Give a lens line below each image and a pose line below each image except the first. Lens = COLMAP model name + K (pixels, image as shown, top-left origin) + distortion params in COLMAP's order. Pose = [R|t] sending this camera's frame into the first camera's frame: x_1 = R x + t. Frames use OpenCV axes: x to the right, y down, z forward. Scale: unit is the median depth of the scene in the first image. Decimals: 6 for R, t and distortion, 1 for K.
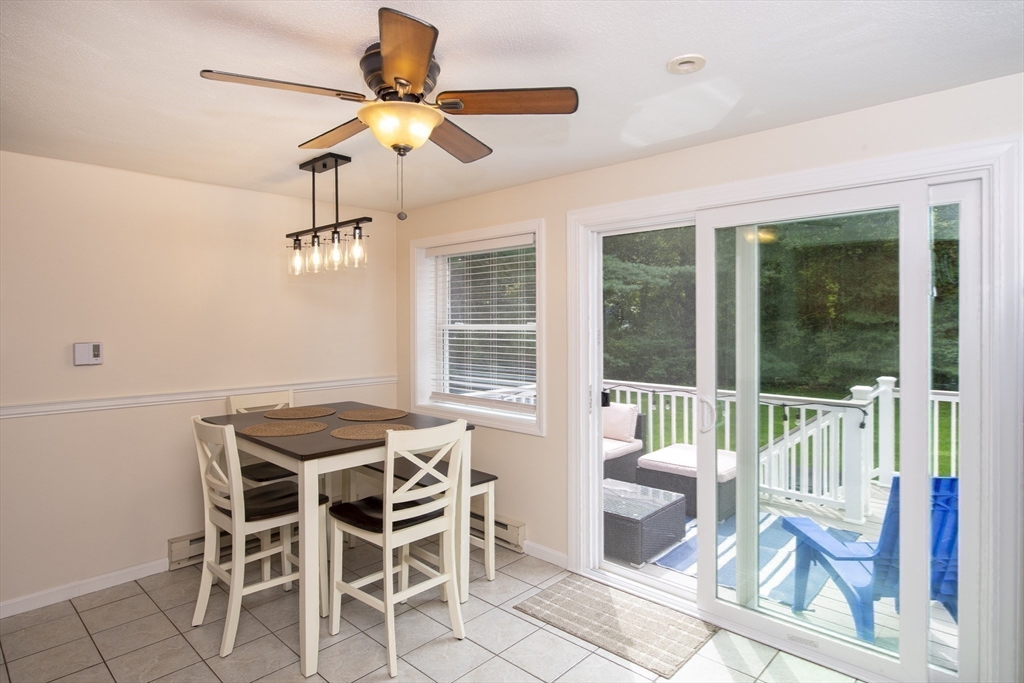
lens RADIAL K [[557.1, 0, 509.0], [0, 557.1, 331.3], [0, 0, 1]] dist [-0.016166, -0.000089]
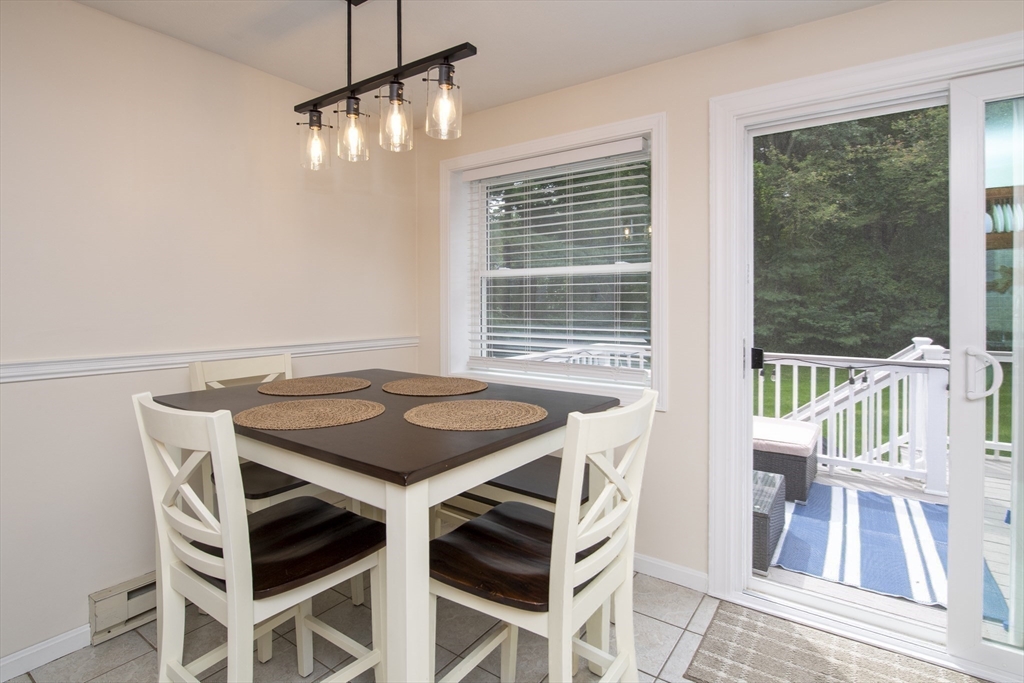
lens RADIAL K [[508.5, 0, 526.5], [0, 508.5, 313.9], [0, 0, 1]] dist [-0.014971, 0.000171]
pose [[0.987629, 0.001584, 0.156798, -0.230112], [-0.002892, 0.999963, 0.008114, 0.058656], [-0.156779, -0.008467, 0.987597, 0.385812]]
